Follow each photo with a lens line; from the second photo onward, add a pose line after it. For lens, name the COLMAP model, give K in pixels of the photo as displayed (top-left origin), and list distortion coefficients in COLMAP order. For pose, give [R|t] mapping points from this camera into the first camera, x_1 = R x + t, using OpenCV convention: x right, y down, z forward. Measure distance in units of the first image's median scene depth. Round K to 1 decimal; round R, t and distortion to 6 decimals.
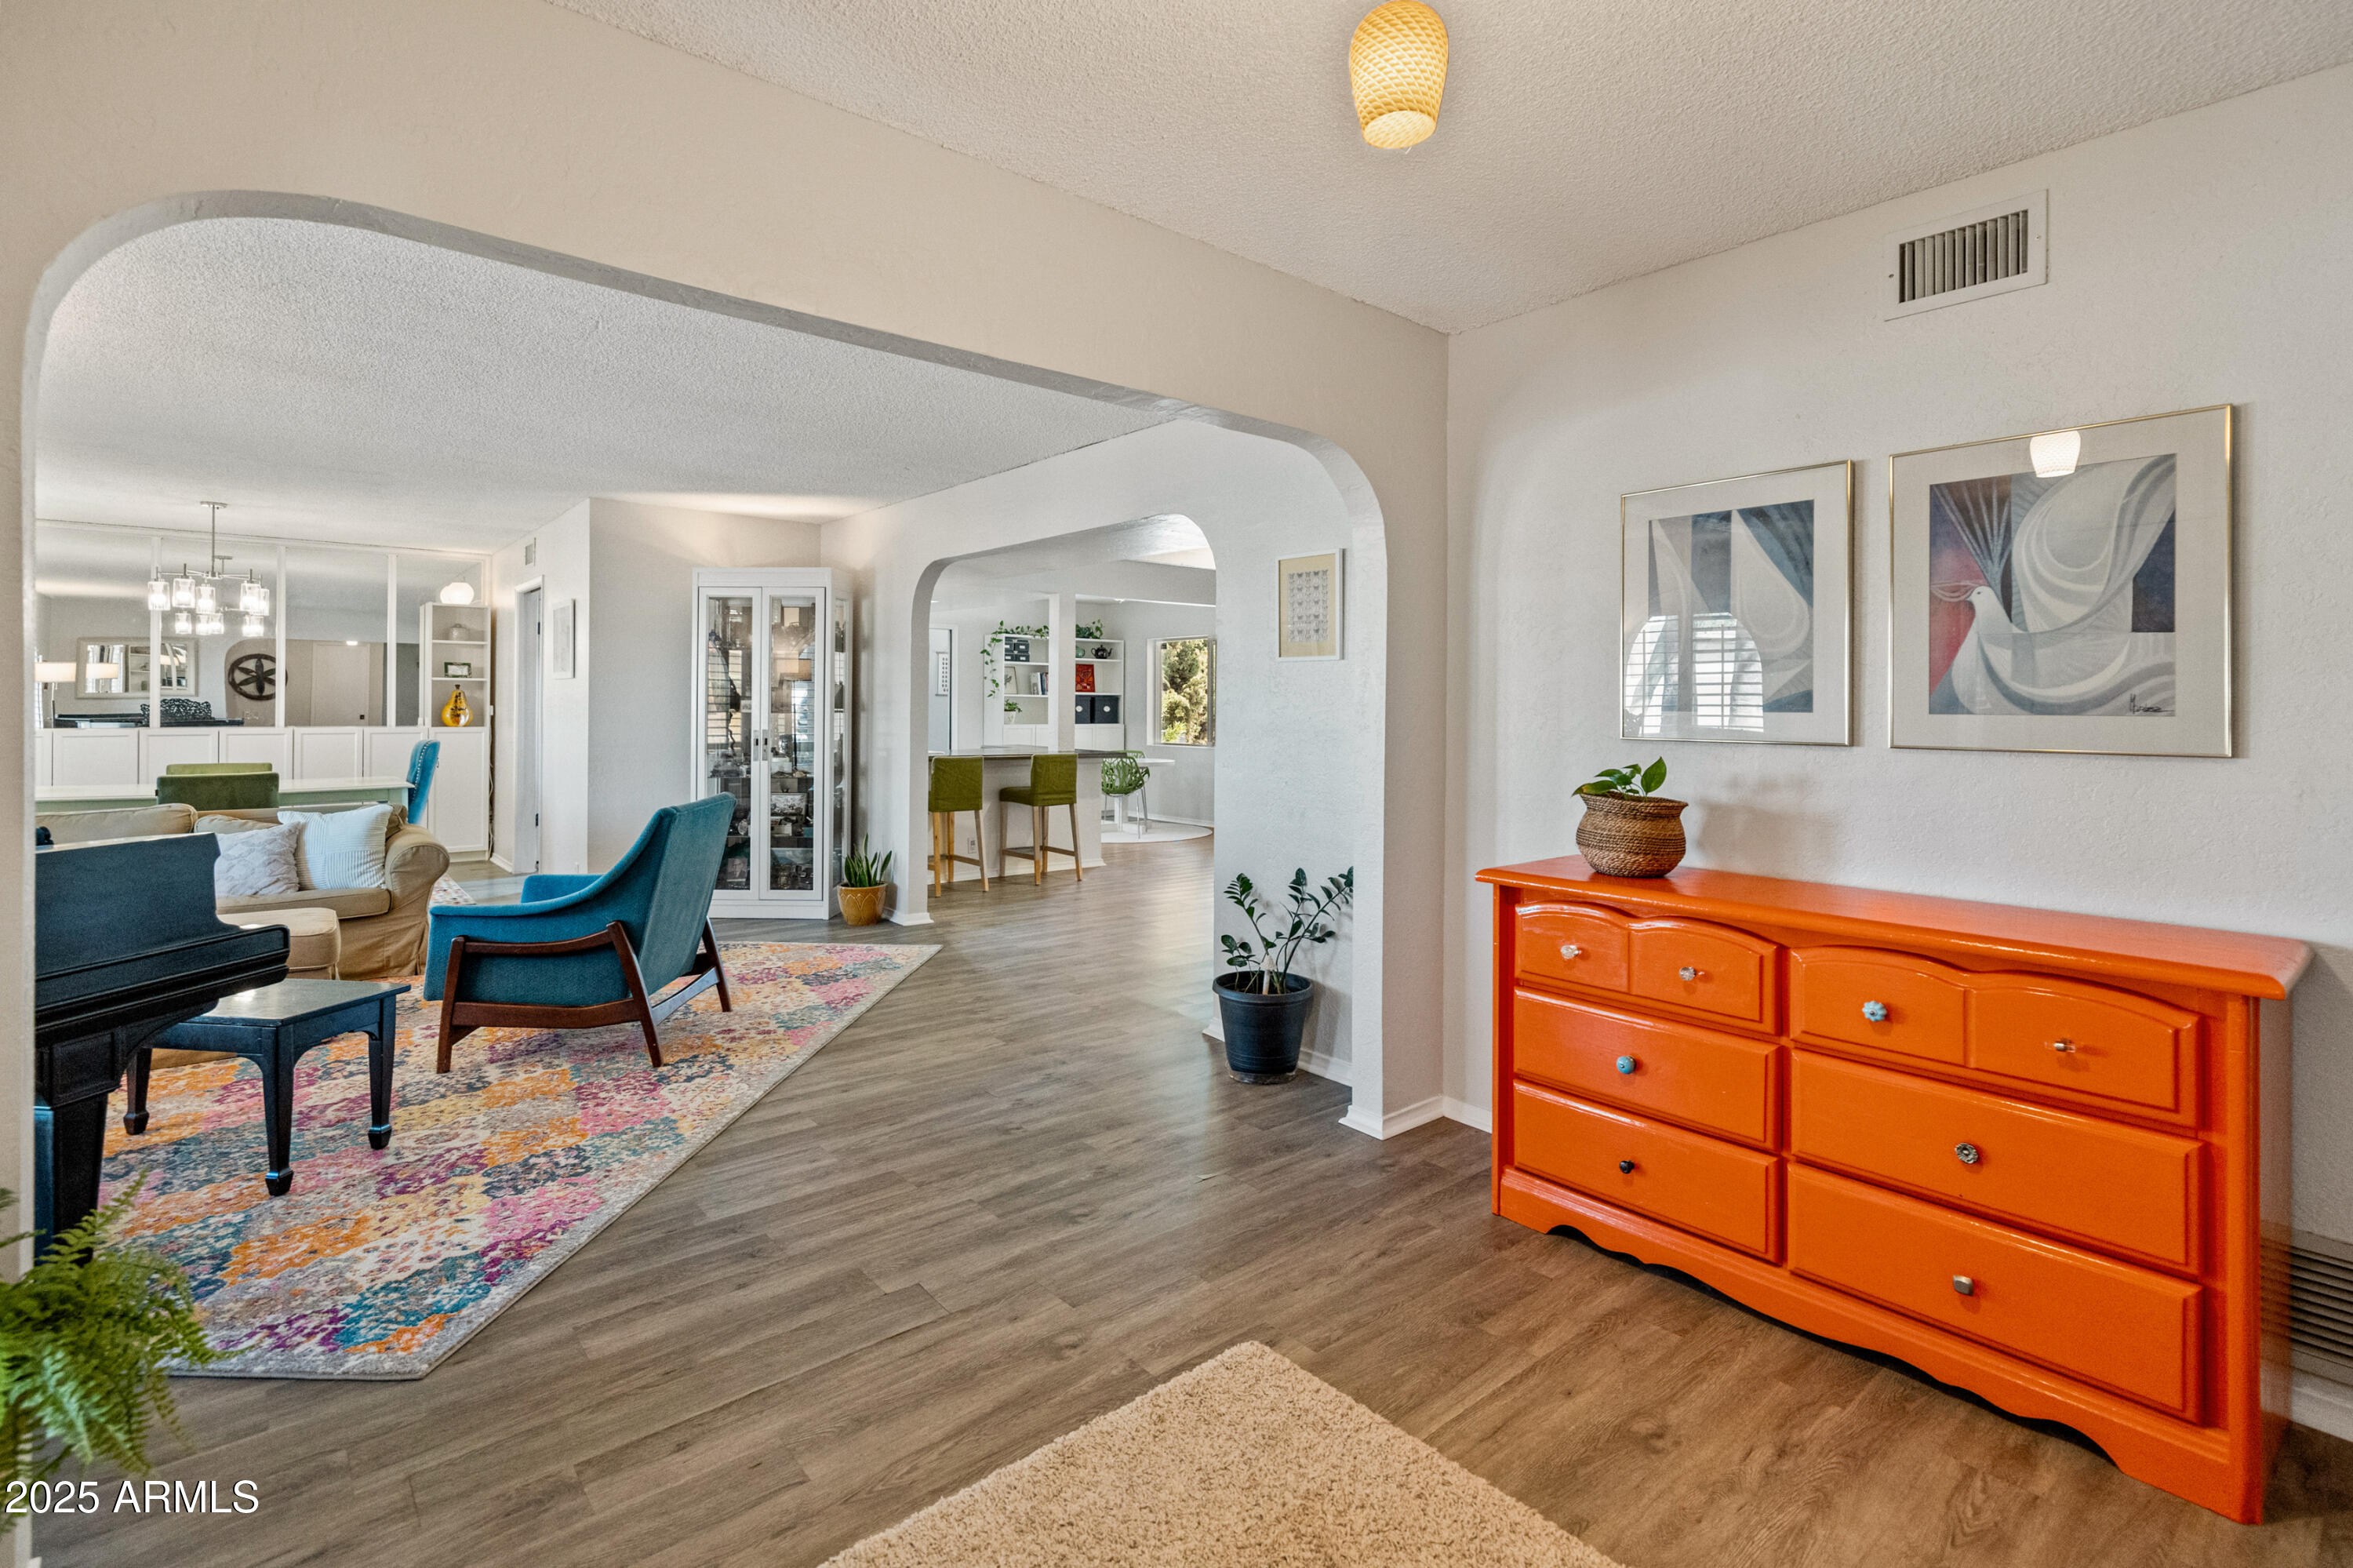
lens RADIAL K [[1108.3, 0, 1199.0], [0, 1108.3, 699.8], [0, 0, 1]] dist [0.012360, -0.003362]
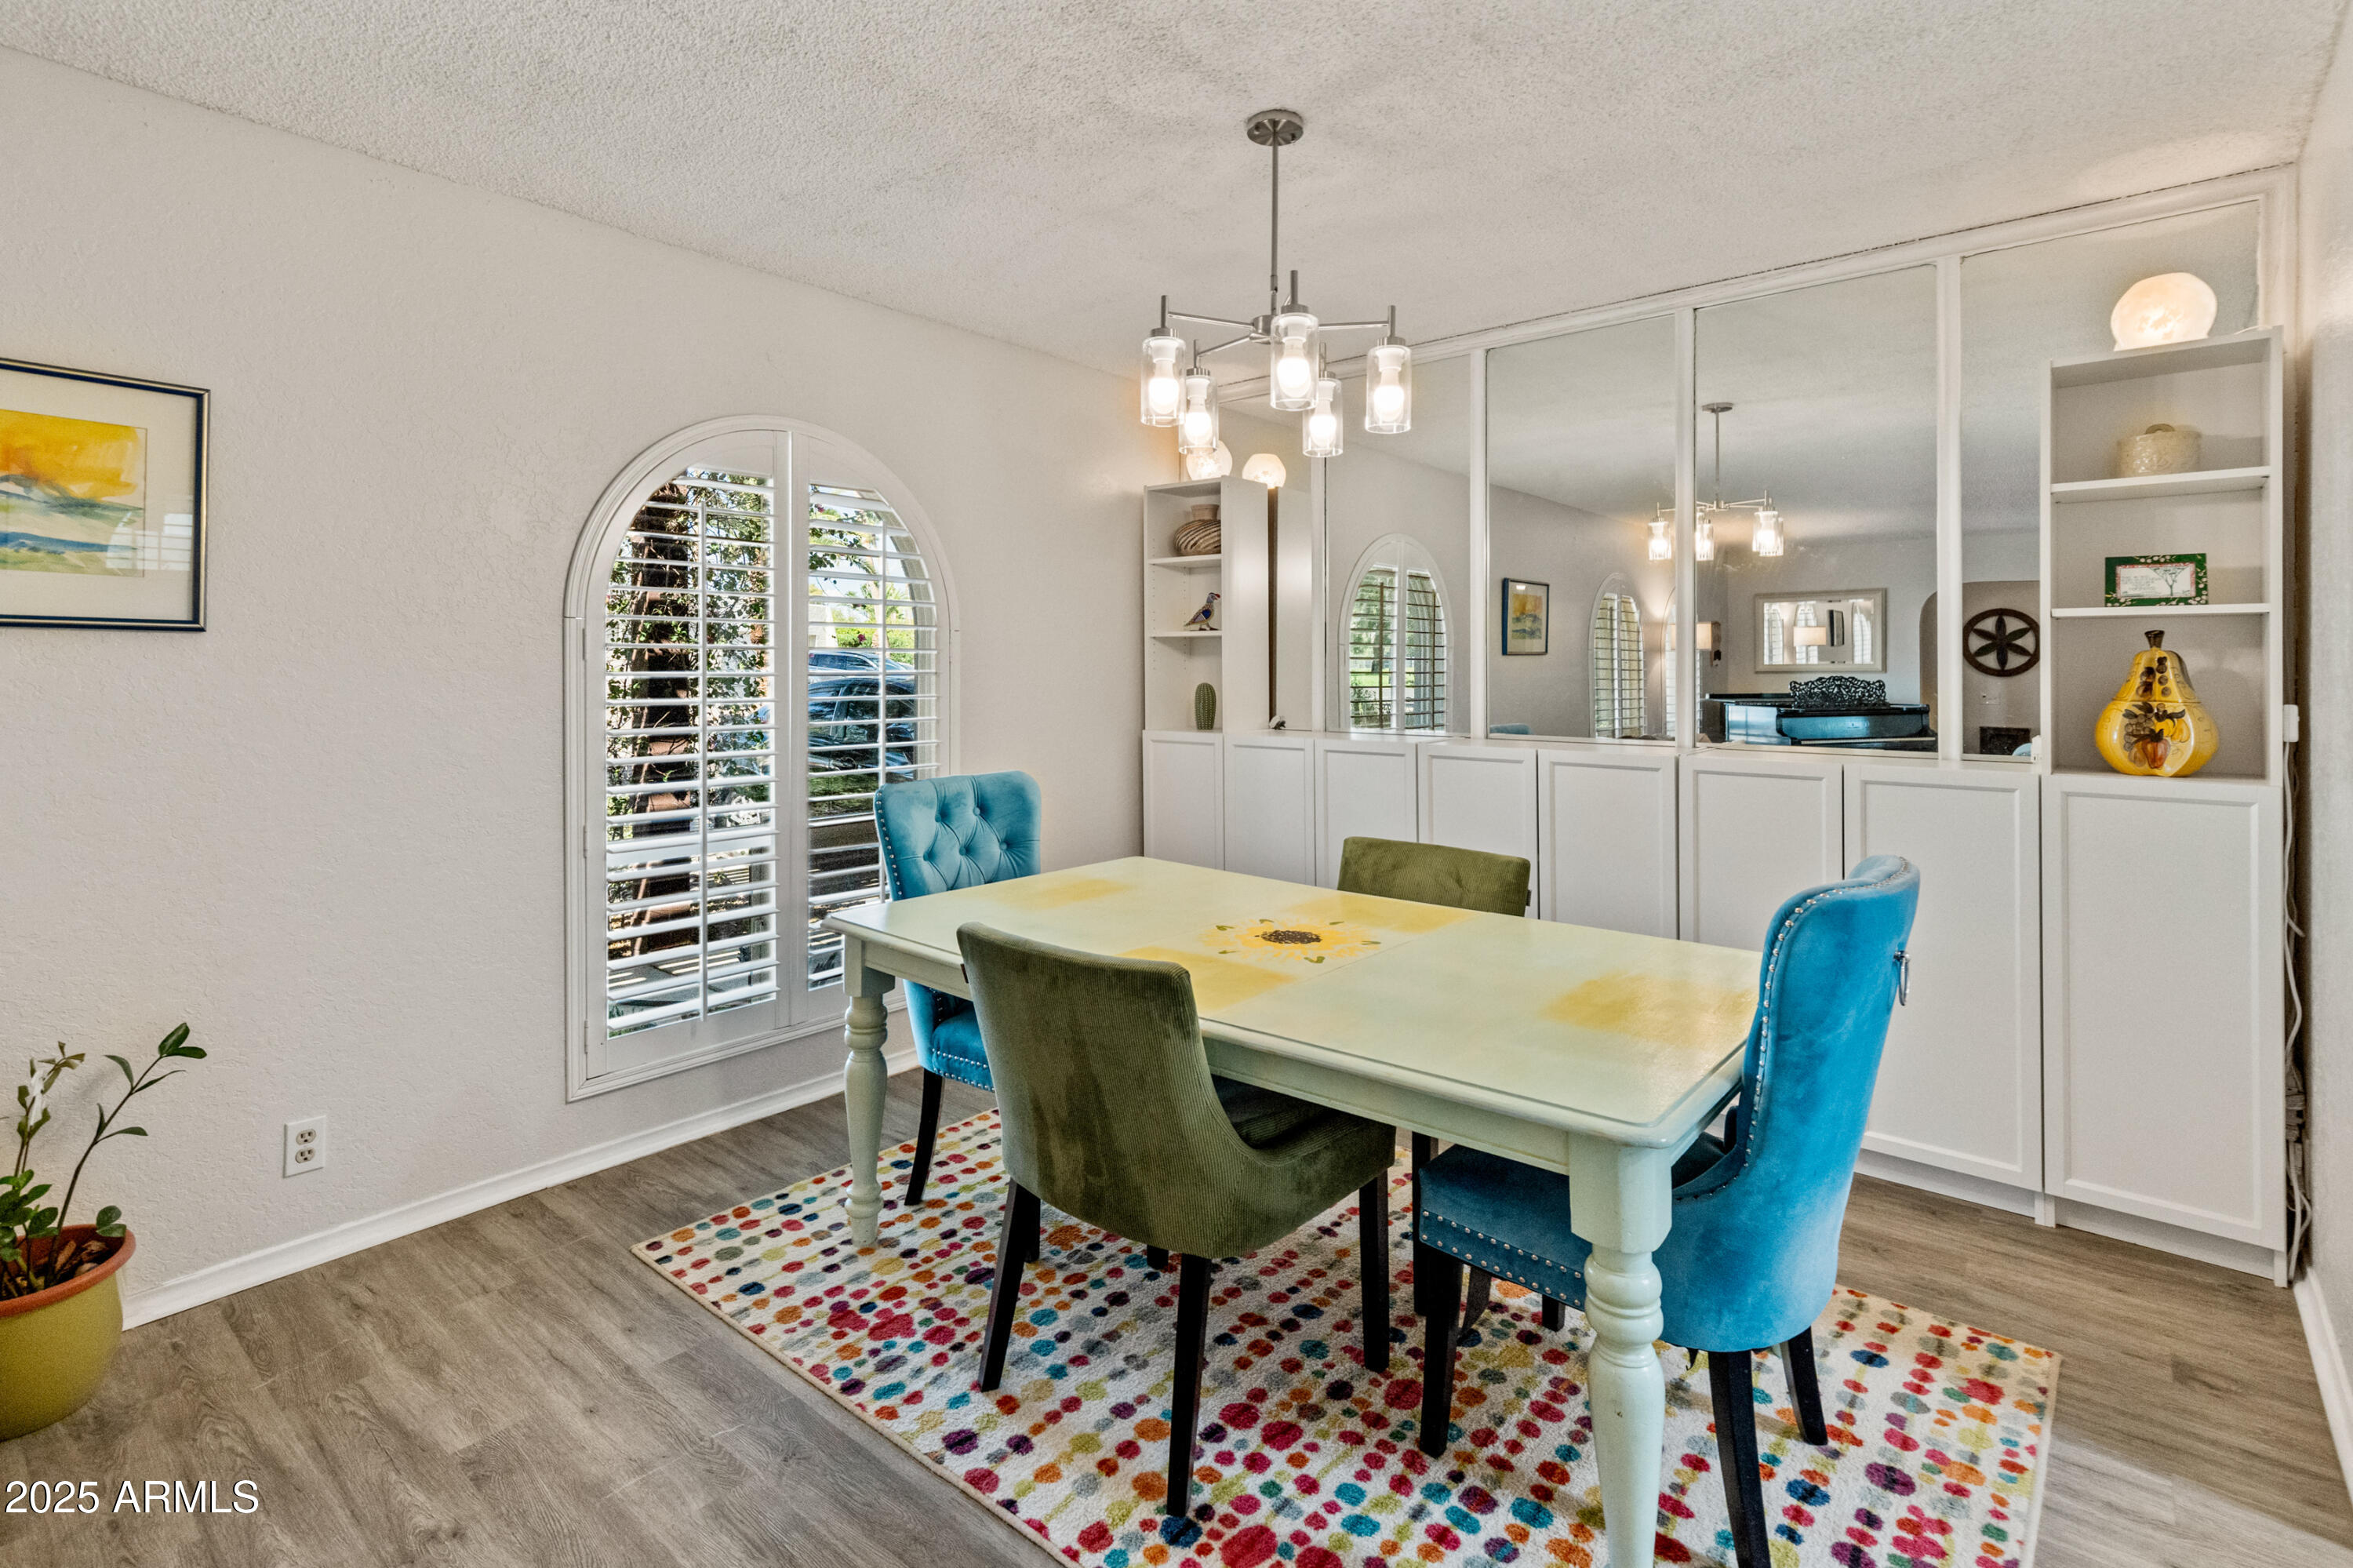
lens RADIAL K [[1108.3, 0, 1194.5], [0, 1108.3, 666.9], [0, 0, 1]] dist [0.012360, -0.003362]
pose [[0.164610, -0.007206, -0.986332, -0.415889], [0.003334, 0.999972, -0.006750, -0.002947], [0.986353, -0.002177, 0.164629, 0.697990]]
